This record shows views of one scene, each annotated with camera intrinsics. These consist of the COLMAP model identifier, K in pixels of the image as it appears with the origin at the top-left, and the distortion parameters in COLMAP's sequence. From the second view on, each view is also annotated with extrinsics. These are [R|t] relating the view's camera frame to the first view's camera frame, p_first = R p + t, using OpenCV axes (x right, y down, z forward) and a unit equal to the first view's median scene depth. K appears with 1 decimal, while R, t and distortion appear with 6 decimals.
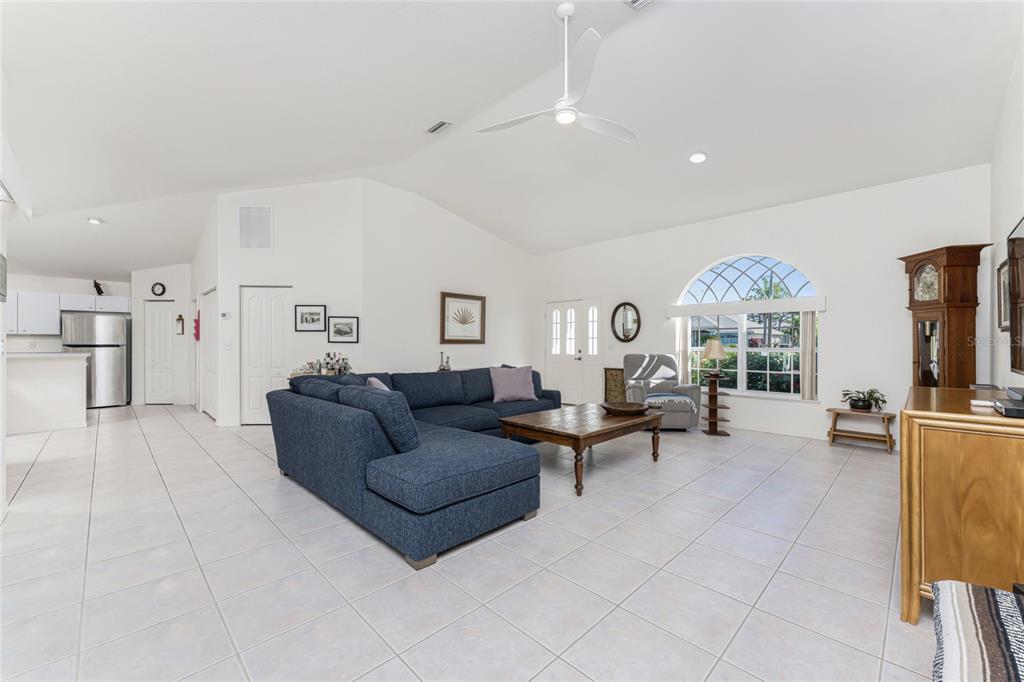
lens RADIAL K [[407.1, 0, 512.0], [0, 407.1, 341.0], [0, 0, 1]] dist [-0.001742, -0.000299]
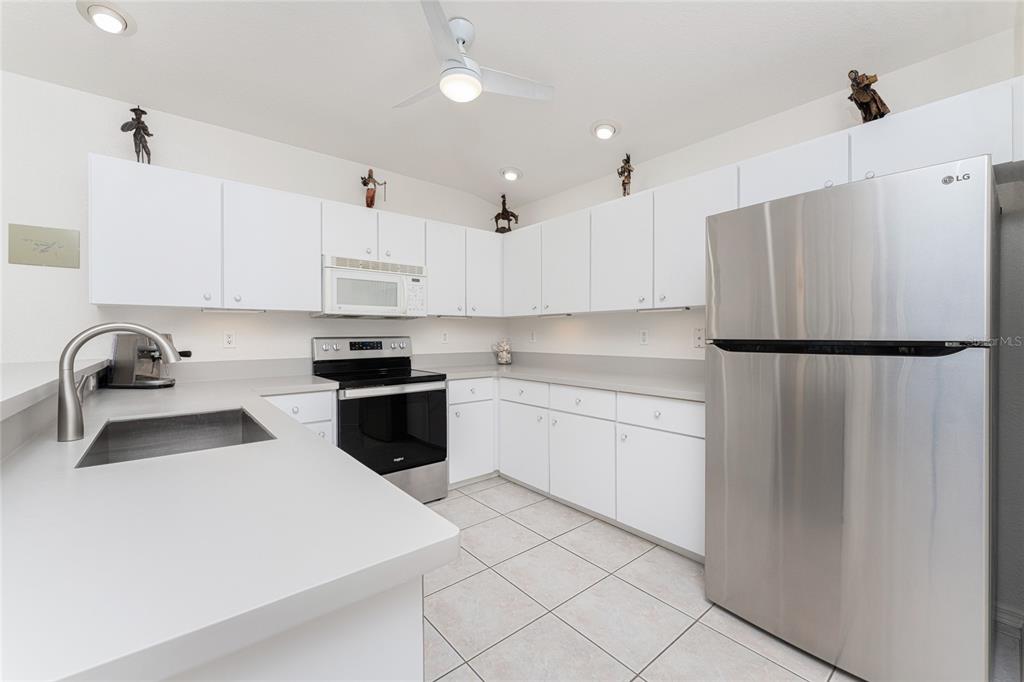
lens RADIAL K [[411.1, 0, 505.5], [0, 411.1, 339.5], [0, 0, 1]] dist [-0.007385, 0.000078]
pose [[-0.095466, 0.010359, -0.995379, -0.774361], [0.006473, 0.999931, 0.009785, 0.005389], [0.995412, -0.005509, -0.095527, 0.826085]]
